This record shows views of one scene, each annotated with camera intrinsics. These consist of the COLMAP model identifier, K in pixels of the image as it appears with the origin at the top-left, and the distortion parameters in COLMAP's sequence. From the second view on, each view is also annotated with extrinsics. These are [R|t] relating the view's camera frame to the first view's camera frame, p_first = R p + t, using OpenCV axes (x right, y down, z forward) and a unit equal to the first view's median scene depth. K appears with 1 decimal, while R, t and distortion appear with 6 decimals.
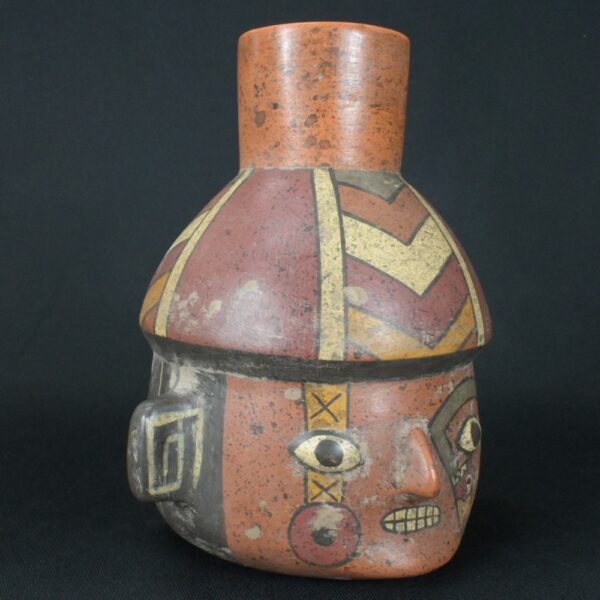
lens RADIAL K [[965.1, 0, 300.0], [0, 965.1, 300.0], [0, 0, 1]] dist [-0.006451, -0.017667]
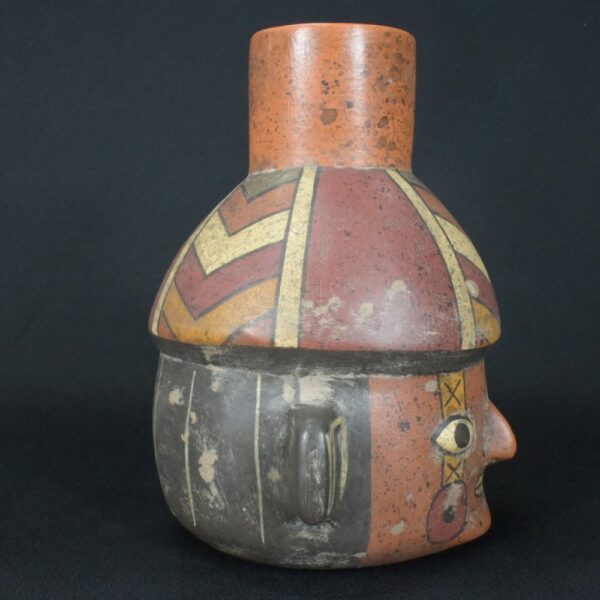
lens RADIAL K [[965.1, 0, 300.0], [0, 965.1, 300.0], [0, 0, 1]] dist [-0.006451, -0.017667]
pose [[0.691276, -0.077060, 0.718470, -0.841472], [0.061685, 0.996961, 0.047580, -0.054012], [-0.719953, 0.011428, 0.693929, 0.369591]]
